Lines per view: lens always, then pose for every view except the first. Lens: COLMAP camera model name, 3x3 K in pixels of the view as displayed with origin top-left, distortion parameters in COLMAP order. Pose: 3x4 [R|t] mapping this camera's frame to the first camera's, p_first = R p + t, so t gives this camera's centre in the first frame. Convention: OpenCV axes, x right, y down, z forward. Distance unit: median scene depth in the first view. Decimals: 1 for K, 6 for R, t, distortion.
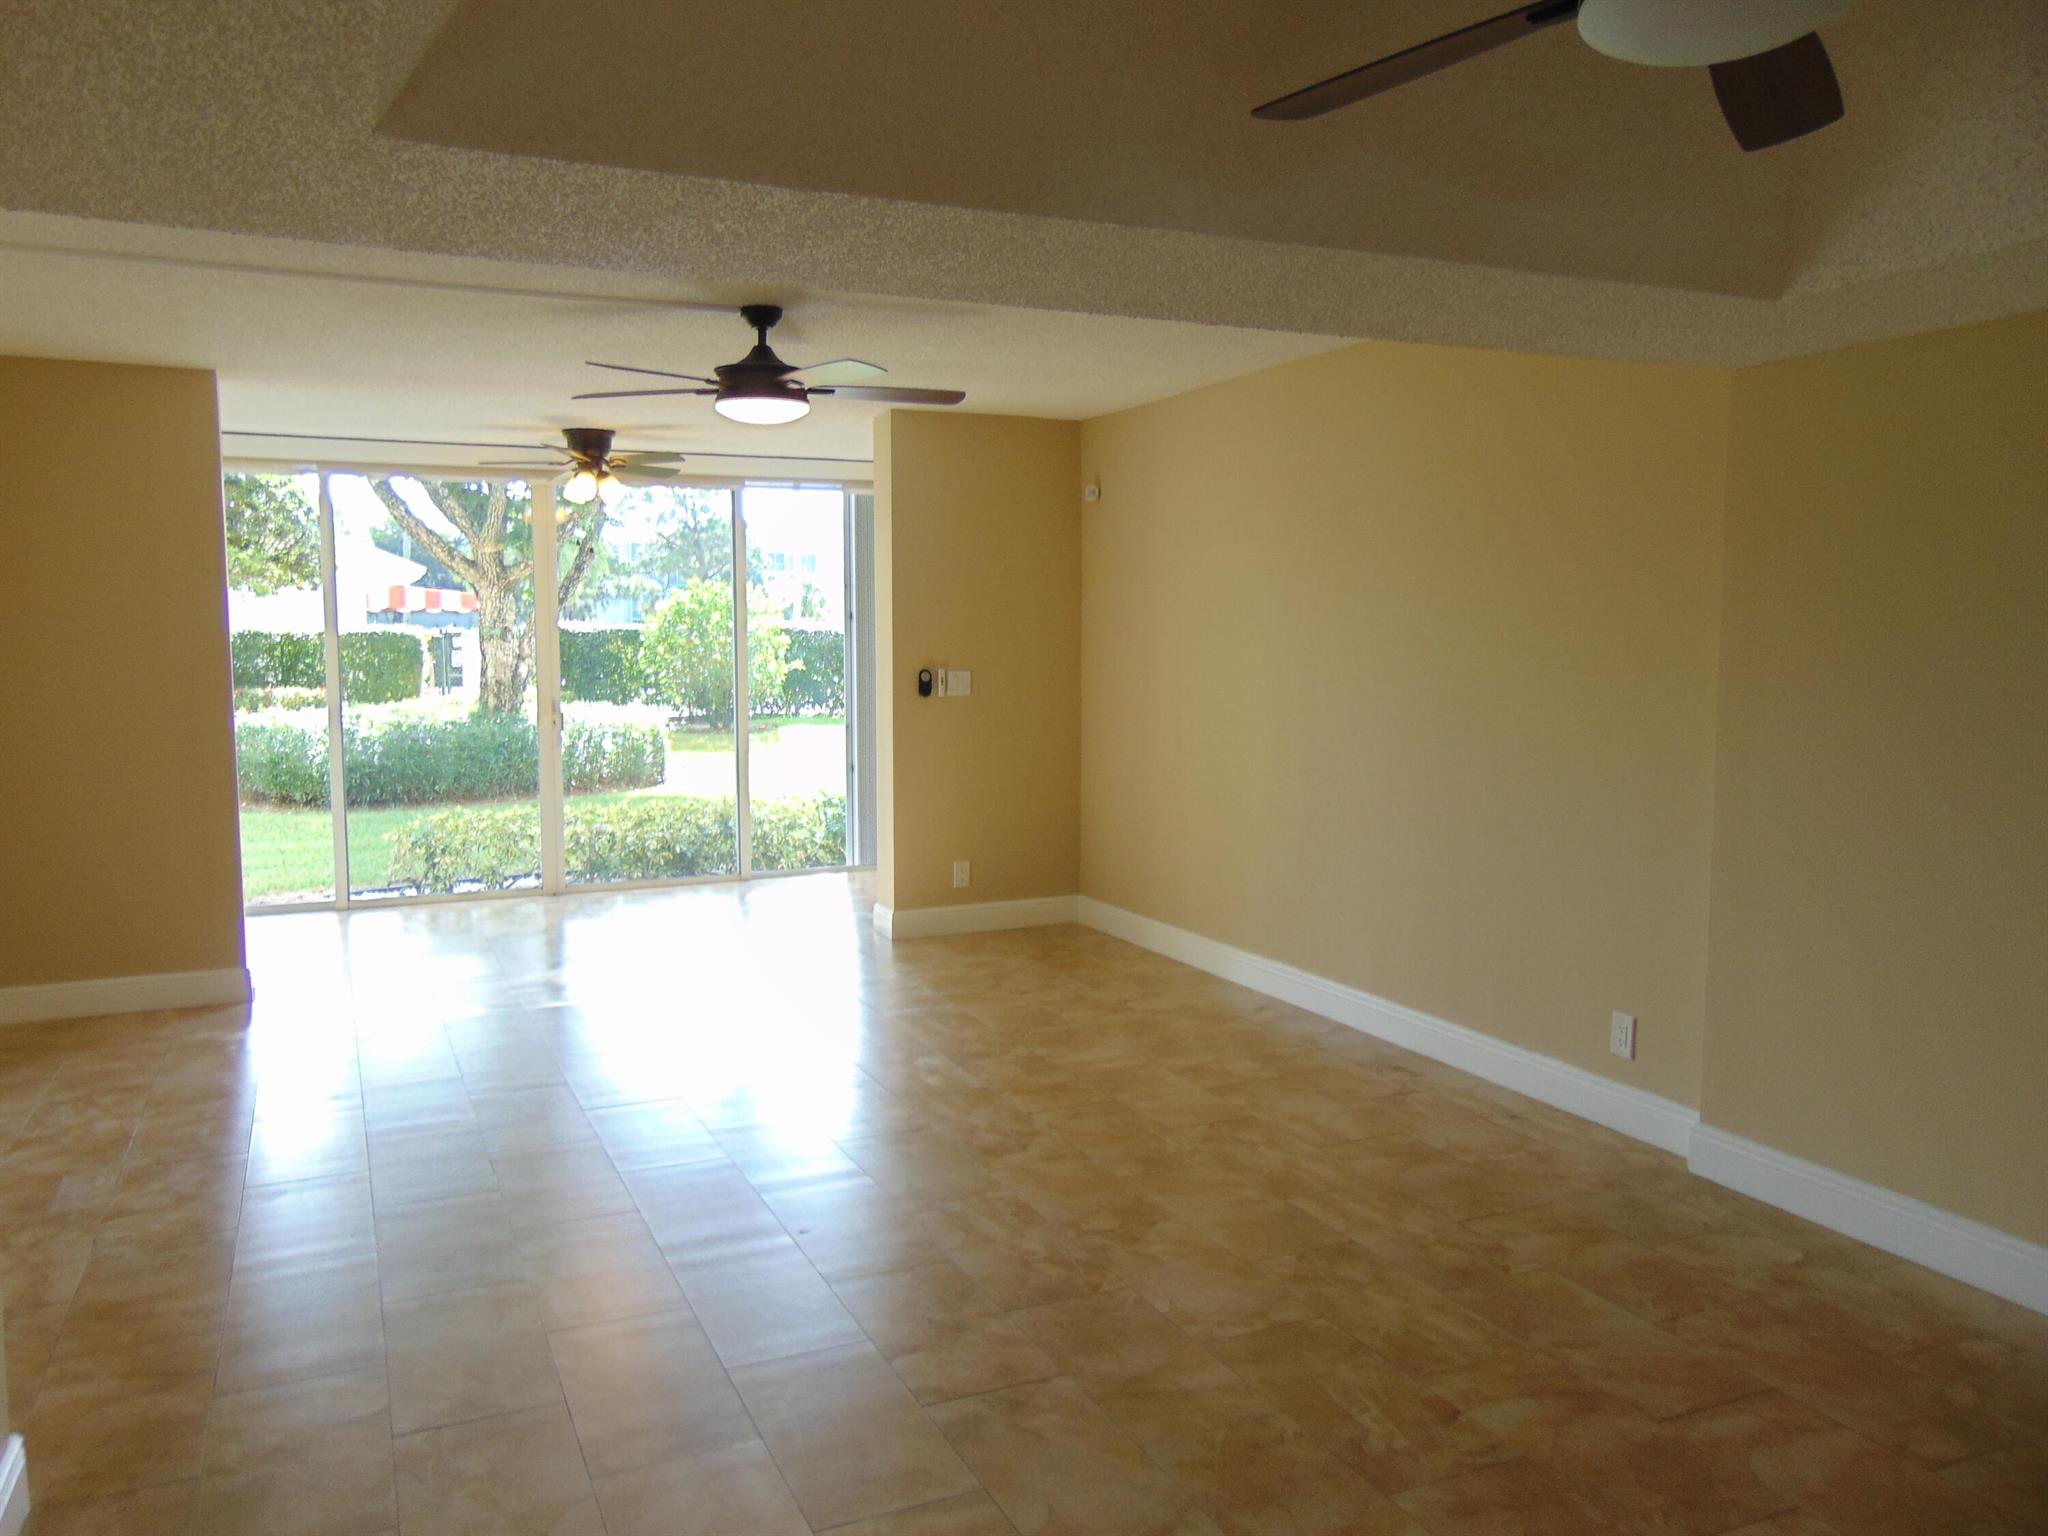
lens RADIAL K [[1551.0, 0, 1015.5], [0, 1551.0, 774.6], [0, 0, 1]] dist [-0.024663, 0.057978]
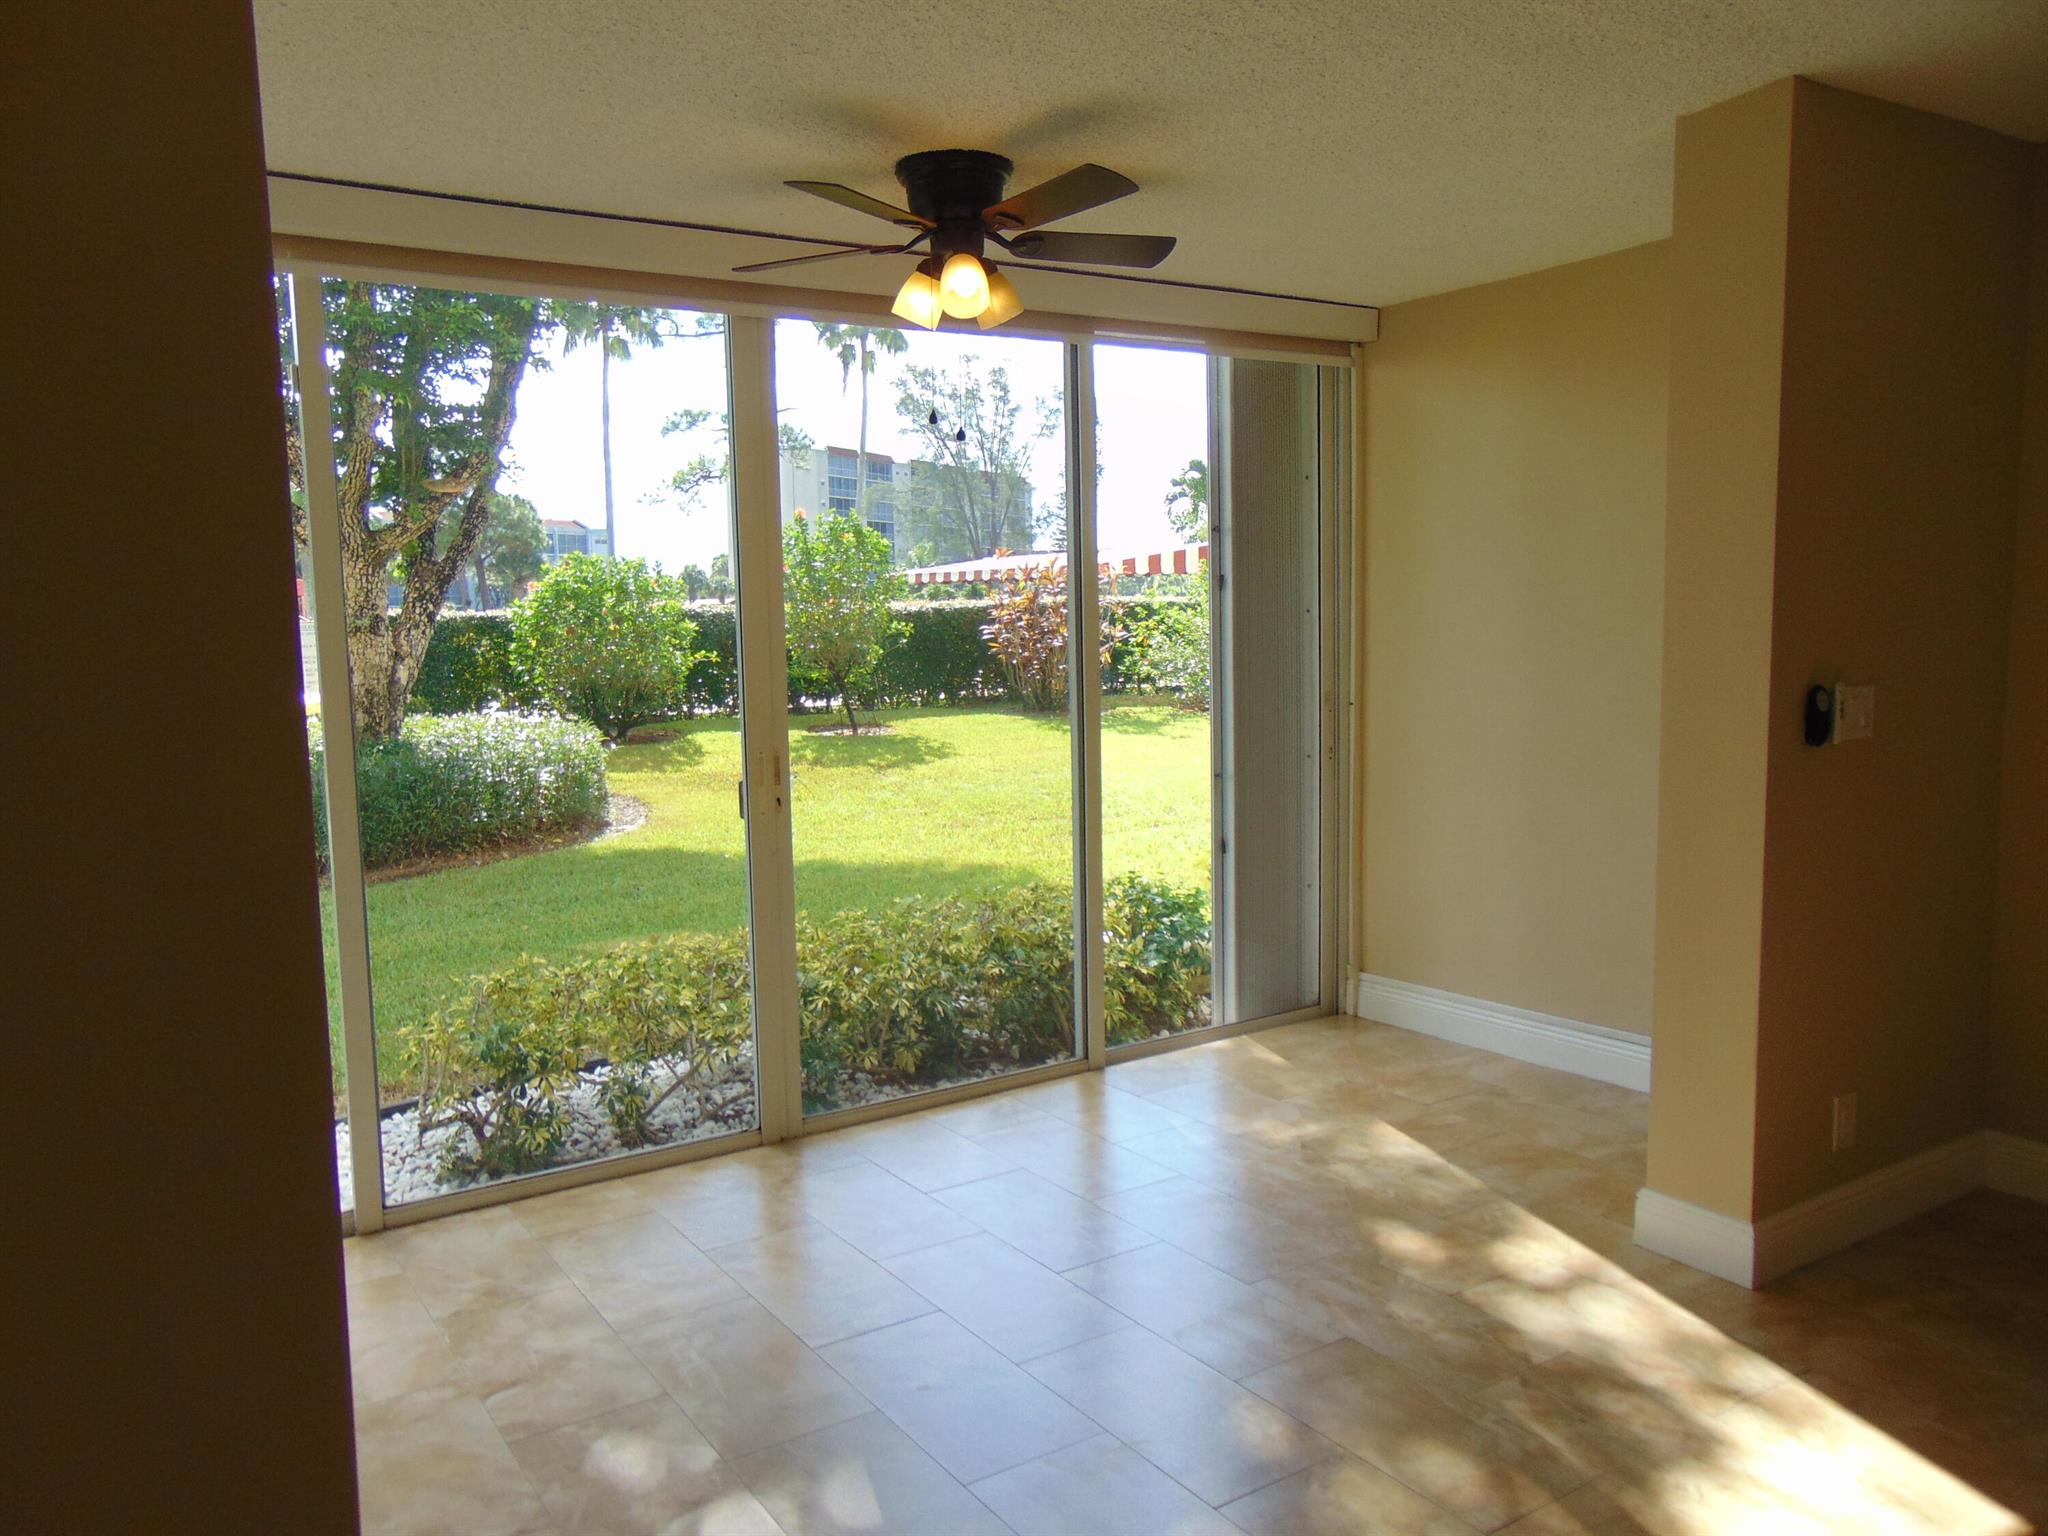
lens RADIAL K [[1551.0, 0, 1019.2], [0, 1551.0, 781.3], [0, 0, 1]] dist [-0.024663, 0.057978]
pose [[0.988349, -0.035112, 0.148098, -0.105914], [0.032485, 0.999270, 0.020120, -0.016944], [-0.148697, -0.015075, 0.988768, 0.178219]]
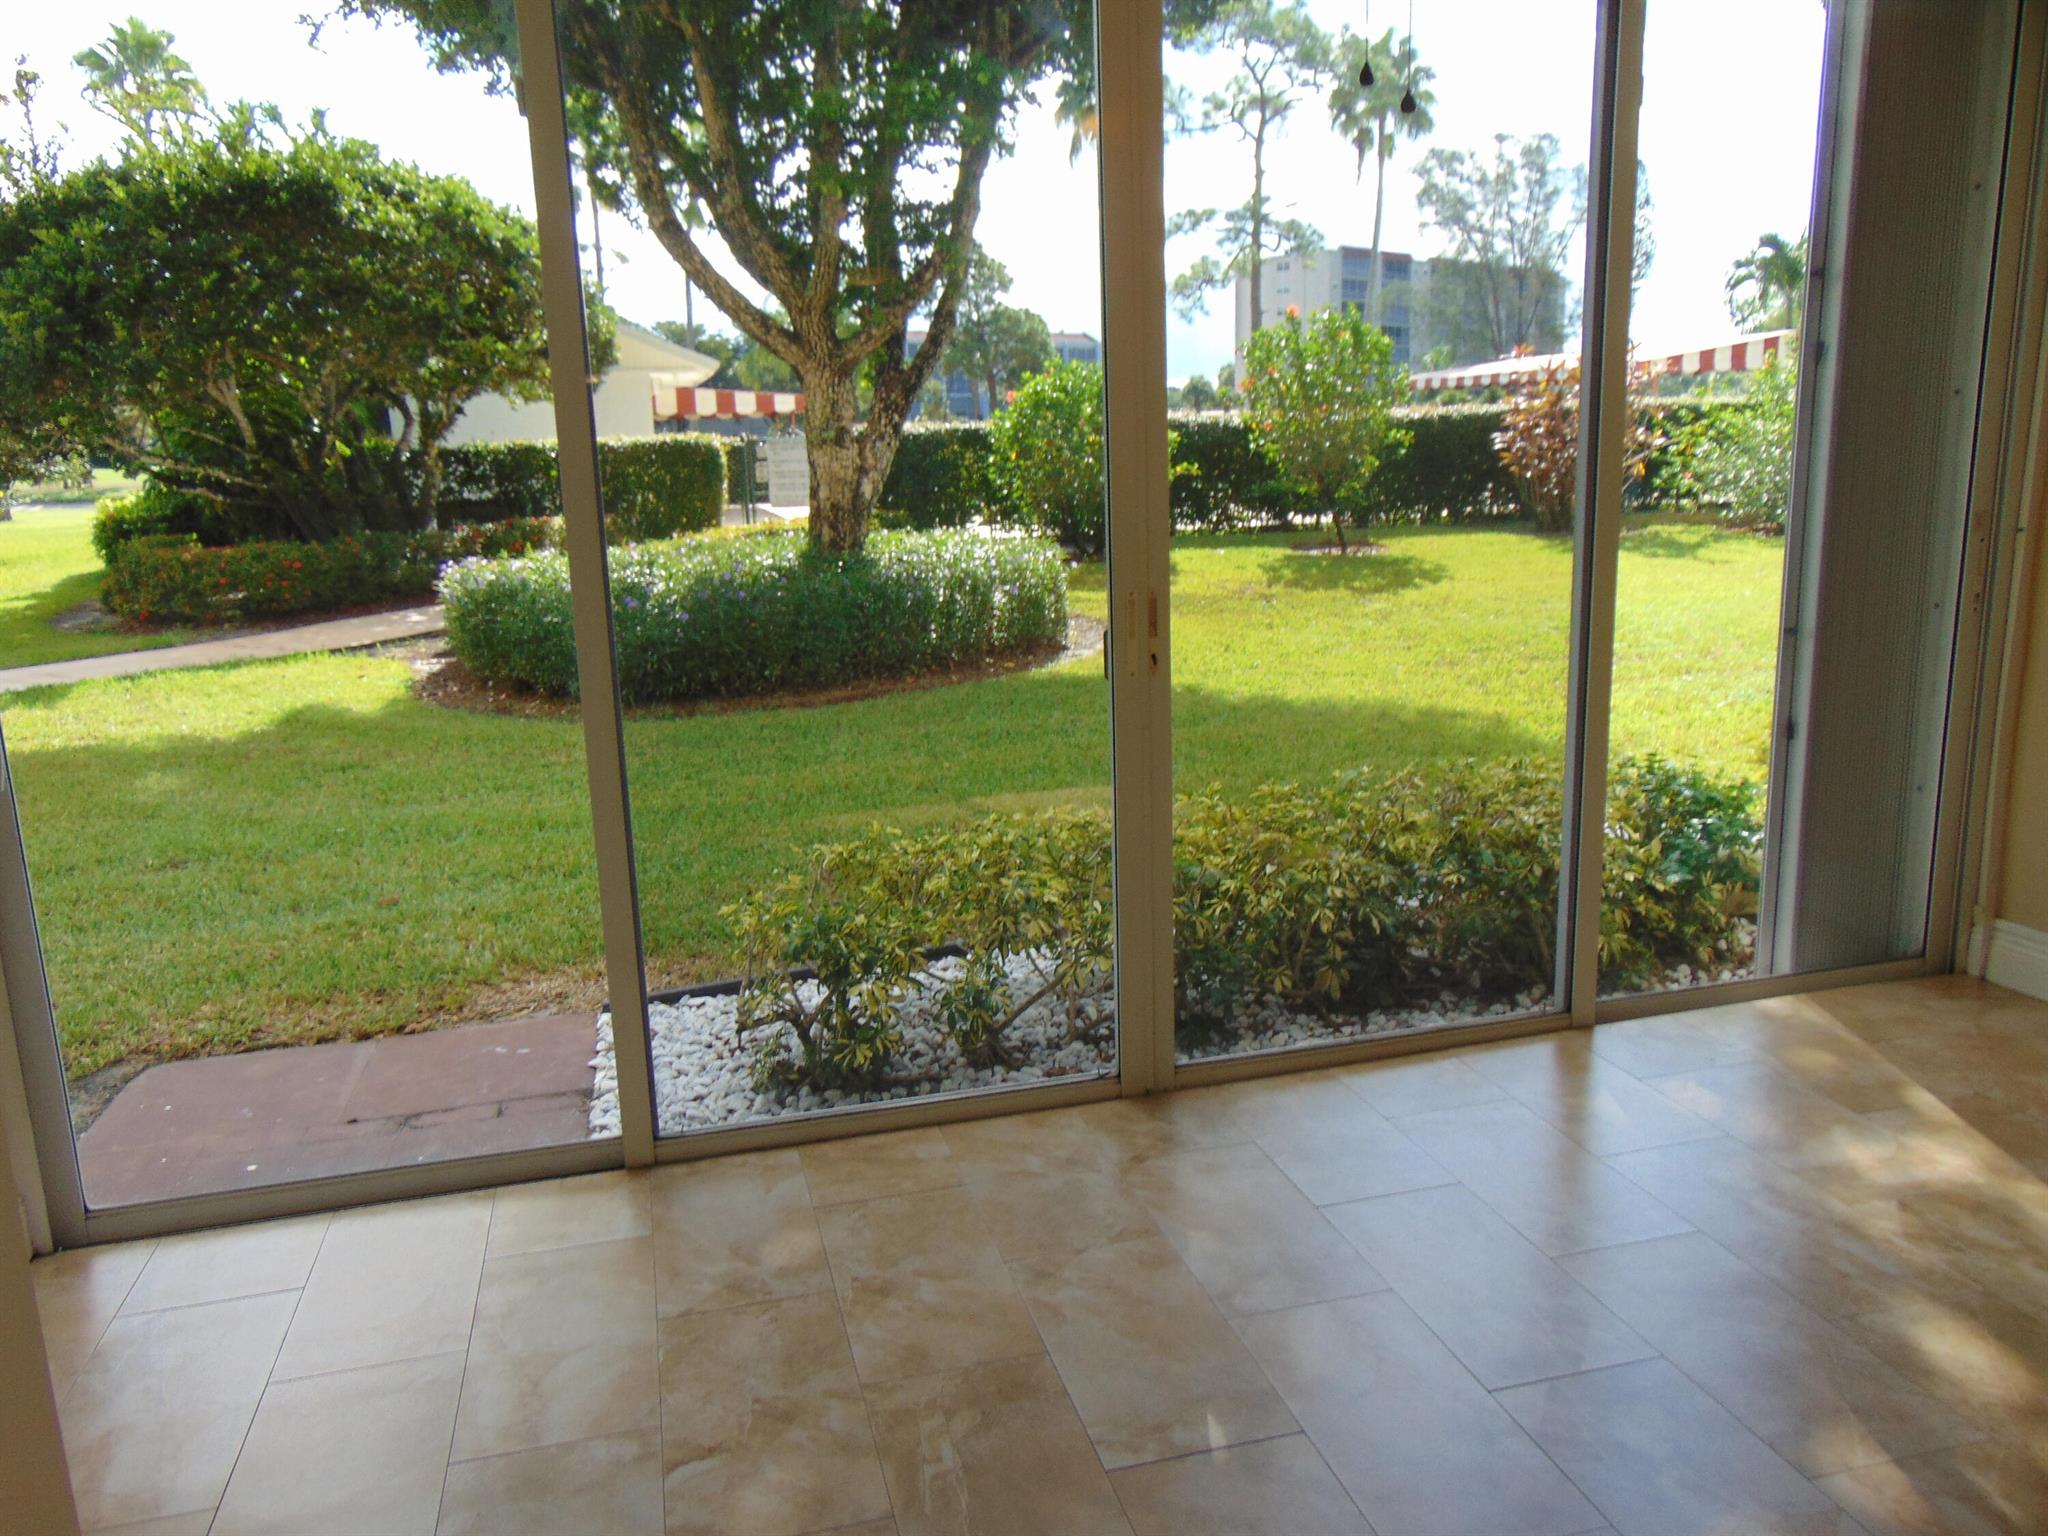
lens RADIAL K [[1551.0, 0, 1021.2], [0, 1551.0, 774.1], [0, 0, 1]] dist [-0.024663, 0.057978]
pose [[0.985629, 0.005270, -0.168842, -0.095513], [0.016184, 0.991970, 0.125433, -0.019058], [0.168147, -0.126362, 0.977629, 0.224446]]
